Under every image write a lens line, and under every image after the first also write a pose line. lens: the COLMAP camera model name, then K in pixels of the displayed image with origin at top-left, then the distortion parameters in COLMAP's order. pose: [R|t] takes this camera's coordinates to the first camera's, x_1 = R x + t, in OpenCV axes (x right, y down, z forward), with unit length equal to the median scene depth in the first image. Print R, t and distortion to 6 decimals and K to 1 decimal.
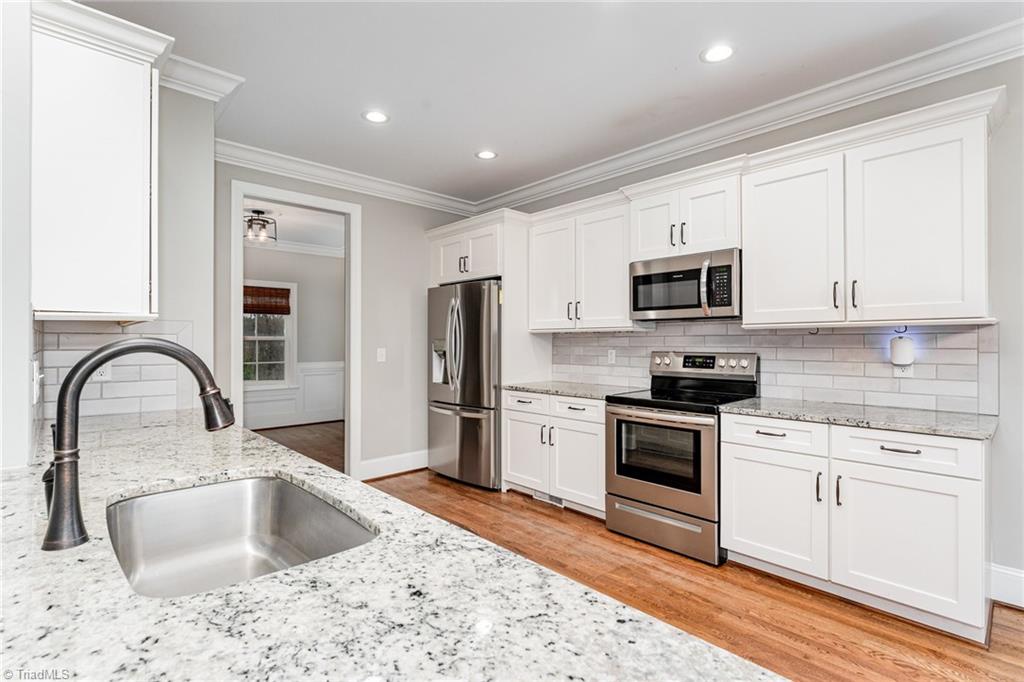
lens RADIAL K [[478.6, 0, 512.0], [0, 478.6, 341.0], [0, 0, 1]] dist [-0.000298, -0.000031]
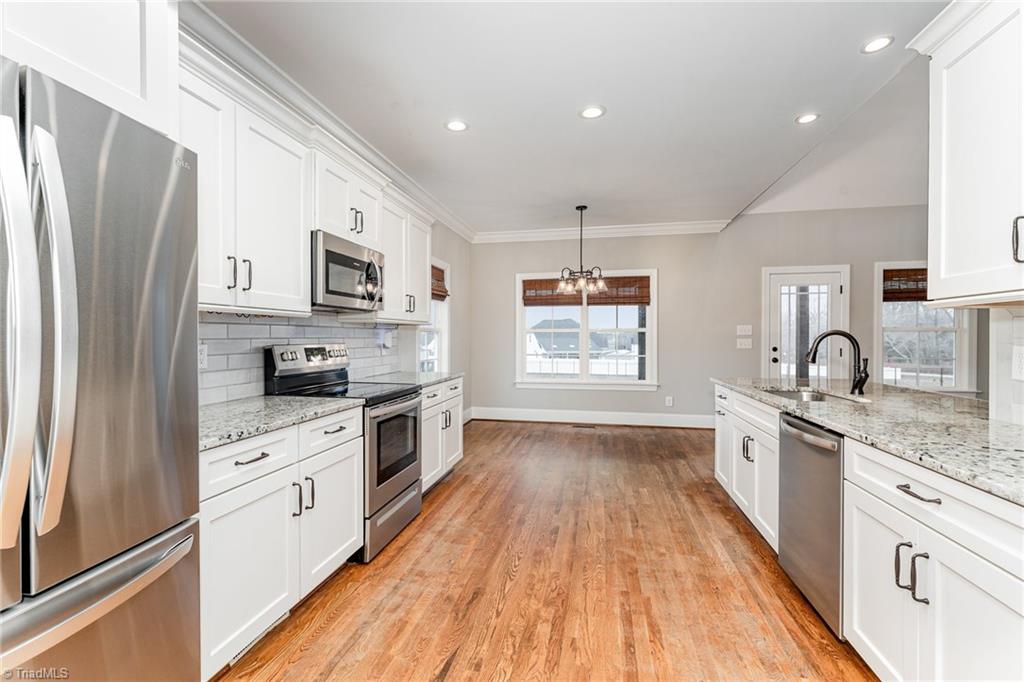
lens RADIAL K [[442.5, 0, 512.0], [0, 442.5, 341.0], [0, 0, 1]] dist [-0.000024, -0.000010]
pose [[-0.578620, -0.003922, 0.815588, -0.629143], [-0.002691, 0.999992, 0.002900, 0.016987], [-0.815593, -0.000517, -0.578626, 1.412060]]
